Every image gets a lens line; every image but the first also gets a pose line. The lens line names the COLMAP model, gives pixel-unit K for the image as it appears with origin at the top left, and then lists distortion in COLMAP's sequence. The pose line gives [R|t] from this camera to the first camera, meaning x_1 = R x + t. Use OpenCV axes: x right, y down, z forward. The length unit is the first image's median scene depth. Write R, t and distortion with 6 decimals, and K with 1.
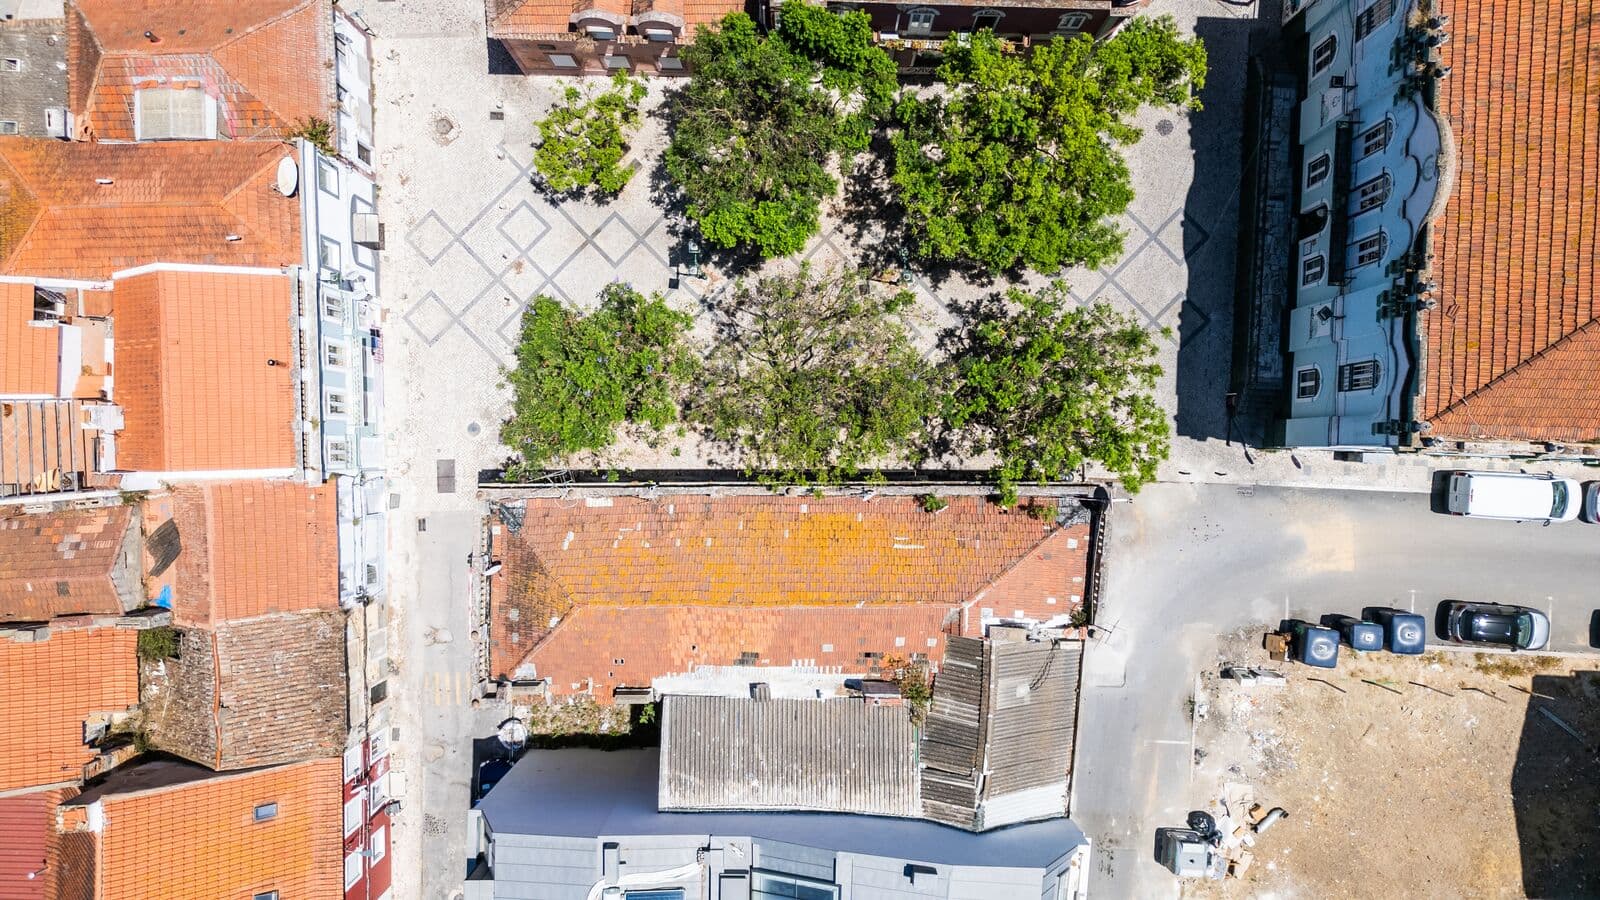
lens RADIAL K [[1035.1, 0, 804.9], [0, 1035.1, 478.5], [0, 0, 1]] dist [0.108562, -0.101488]
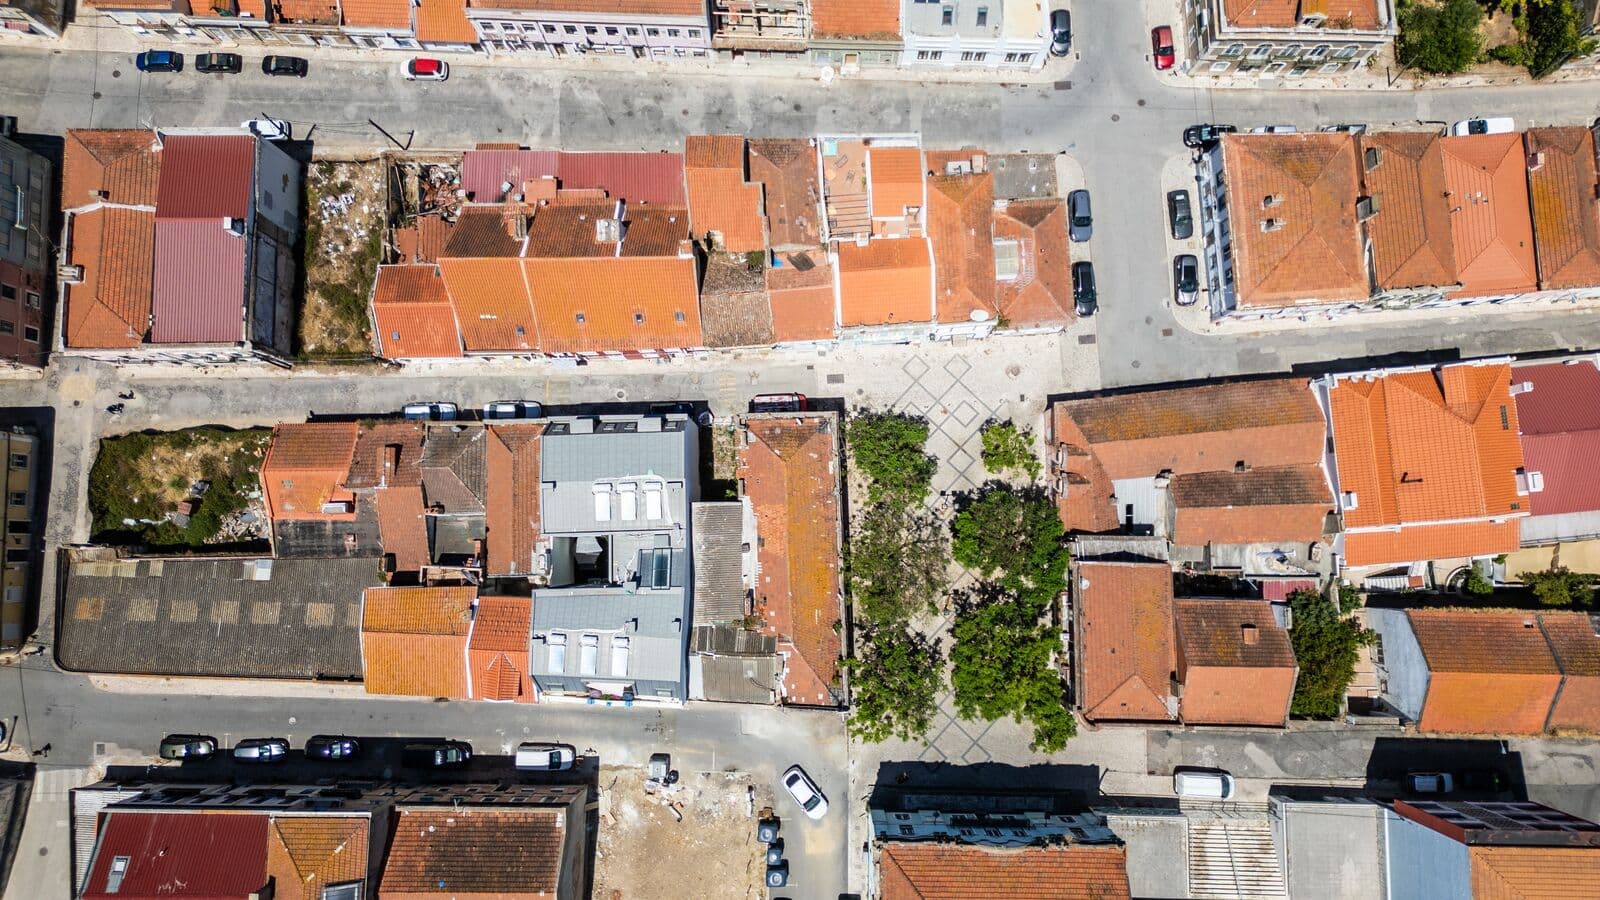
lens RADIAL K [[1020.4, 0, 791.8], [0, 1020.4, 471.4], [0, 0, 1]] dist [0.006060, 0.005548]
pose [[0.033039, 0.996402, -0.078049, -0.030600], [-0.999178, 0.034763, 0.020846, 0.055900], [0.023485, 0.077296, 0.996732, -0.971233]]
